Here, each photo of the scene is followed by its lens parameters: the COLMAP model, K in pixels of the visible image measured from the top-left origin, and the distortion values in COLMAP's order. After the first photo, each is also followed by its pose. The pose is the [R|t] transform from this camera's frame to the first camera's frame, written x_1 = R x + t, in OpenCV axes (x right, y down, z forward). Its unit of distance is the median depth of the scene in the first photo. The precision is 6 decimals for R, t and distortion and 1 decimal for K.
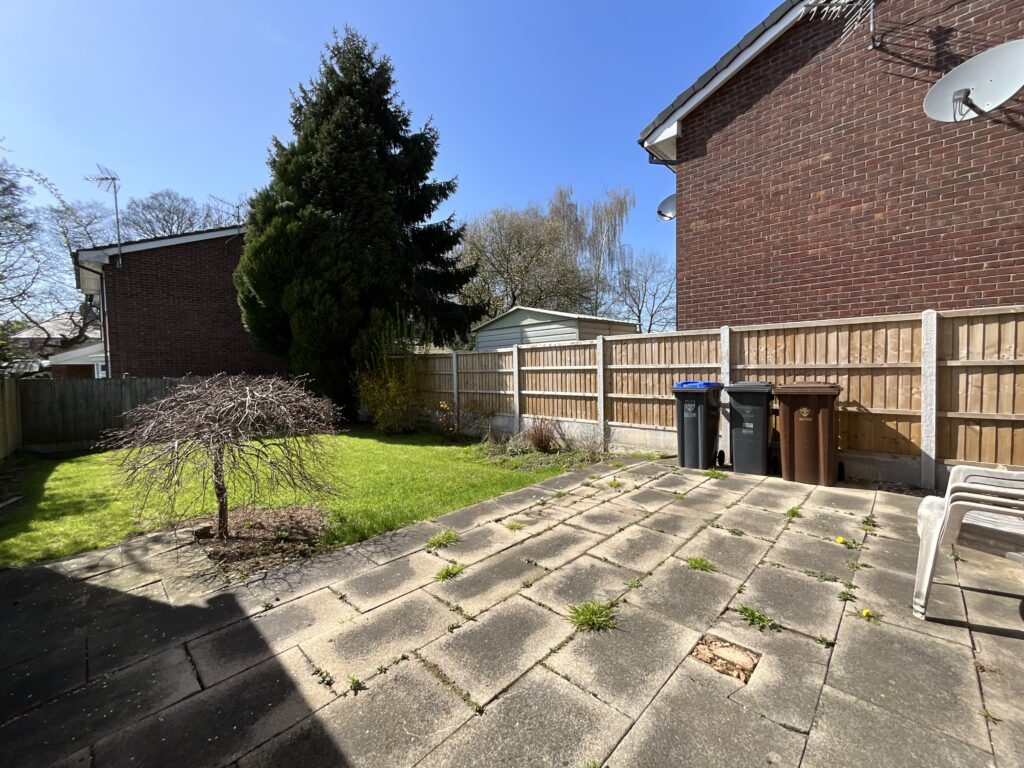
lens RADIAL K [[414.8, 0, 512.1], [0, 414.8, 383.6], [0, 0, 1]] dist [-0.000980, -0.000569]
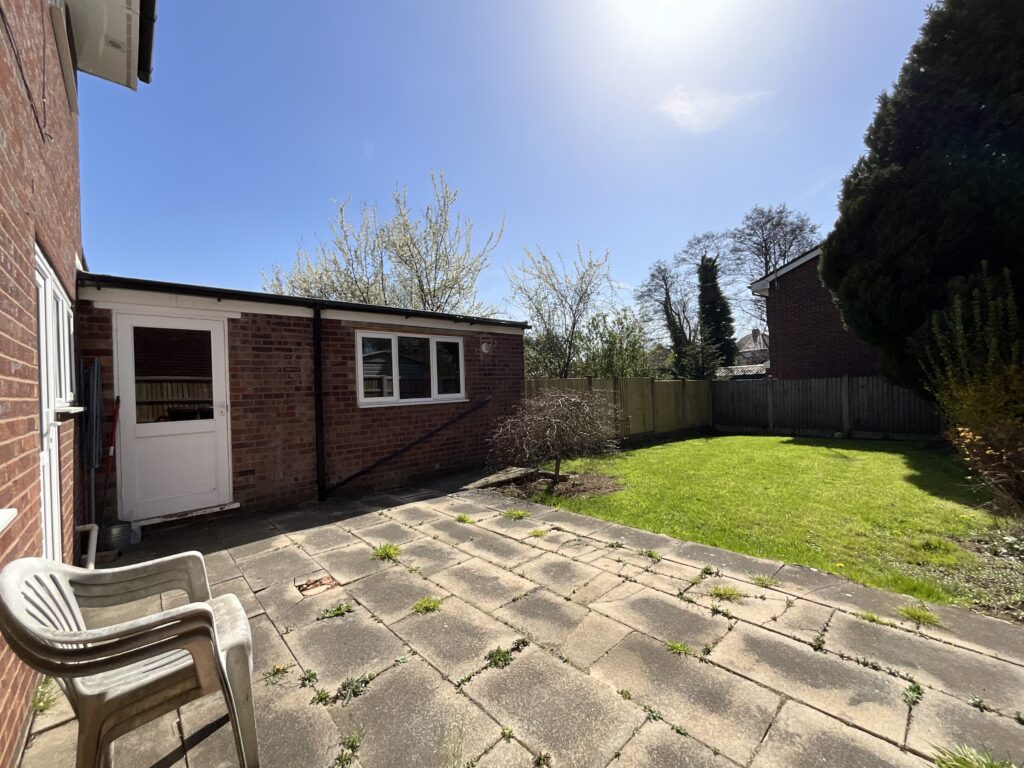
lens RADIAL K [[414.8, 0, 511.2], [0, 414.8, 385.3], [0, 0, 1]] dist [-0.000980, -0.000569]
pose [[-0.055575, 0.020058, -0.998253, 0.839125], [-0.001049, 0.999796, 0.020147, -0.051772], [0.998454, 0.002167, -0.055543, 0.757694]]
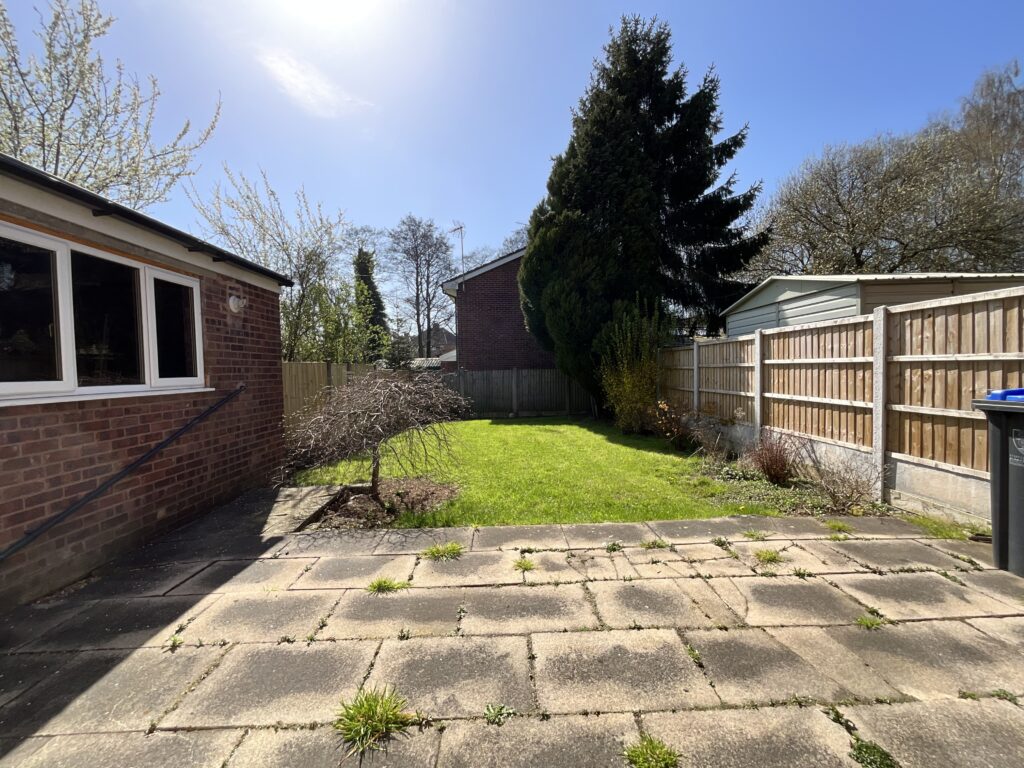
lens RADIAL K [[414.8, 0, 511.9], [0, 414.8, 384.6], [0, 0, 1]] dist [-0.000980, -0.000569]
pose [[0.711024, 0.032621, -0.702411, 0.405025], [-0.021182, 0.999464, 0.024975, -0.011081], [0.702849, -0.002879, 0.711333, 0.326315]]
